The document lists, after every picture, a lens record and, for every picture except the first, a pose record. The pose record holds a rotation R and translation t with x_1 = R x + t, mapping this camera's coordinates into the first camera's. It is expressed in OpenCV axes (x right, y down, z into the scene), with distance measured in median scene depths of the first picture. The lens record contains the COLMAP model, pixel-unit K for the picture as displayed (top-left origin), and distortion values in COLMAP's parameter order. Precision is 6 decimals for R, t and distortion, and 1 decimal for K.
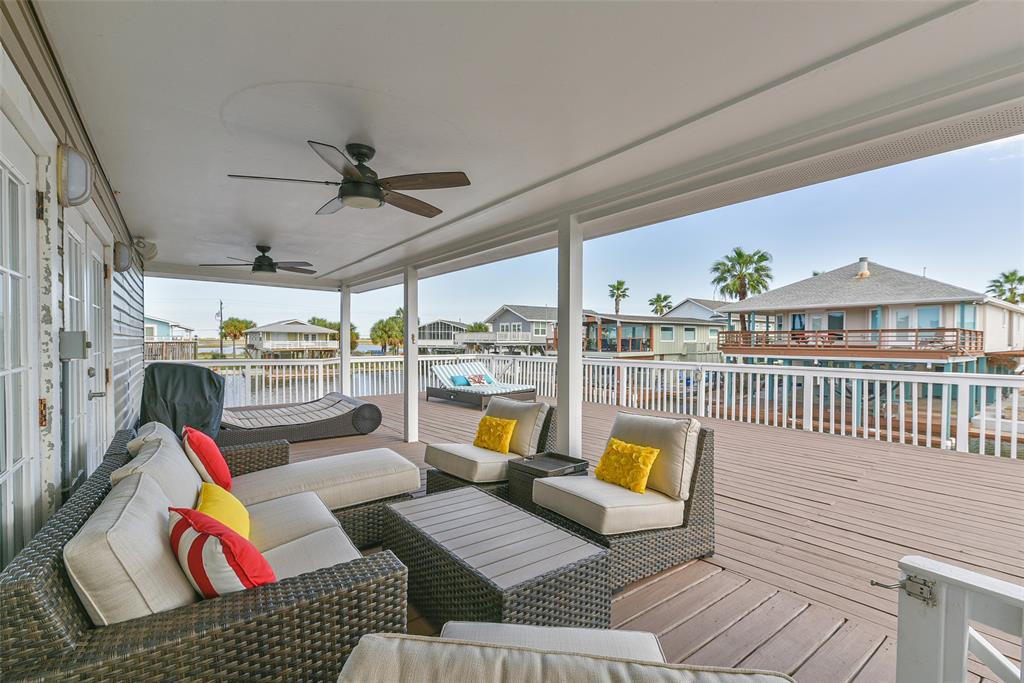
lens RADIAL K [[460.0, 0, 515.5], [0, 460.0, 345.3], [0, 0, 1]] dist [0.002022, 0.000034]
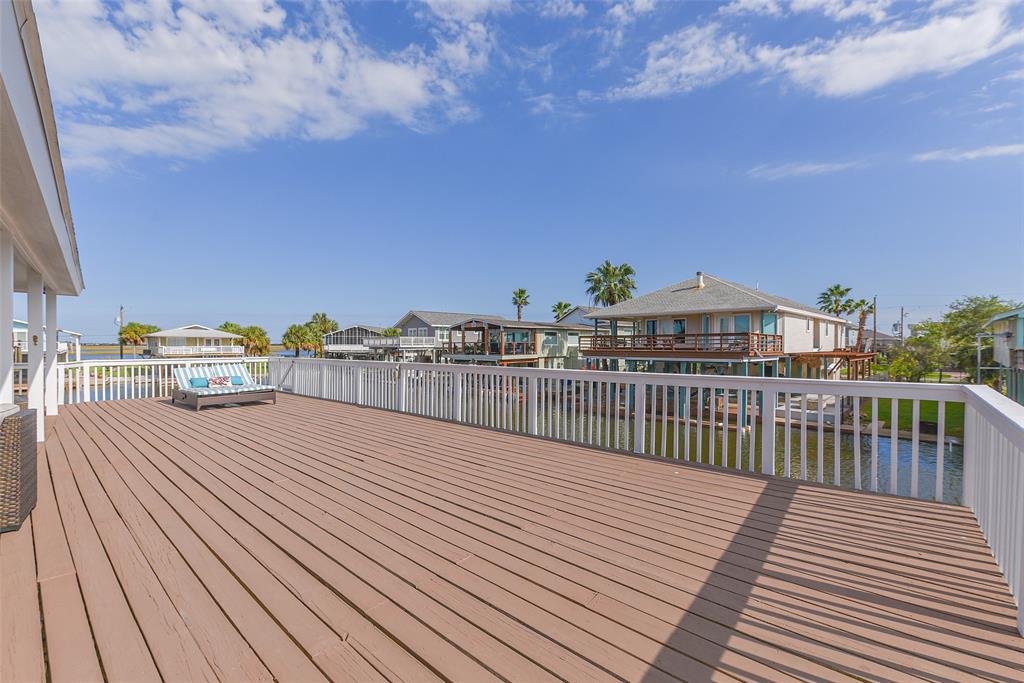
lens RADIAL K [[436.1, 0, 518.8], [0, 436.1, 349.0], [0, 0, 1]] dist [-0.000055, -0.000244]
pose [[0.990847, -0.005068, 0.134896, 0.102693], [0.005372, 0.999984, -0.001889, 0.001911], [-0.134884, 0.002596, 0.990858, -0.013882]]
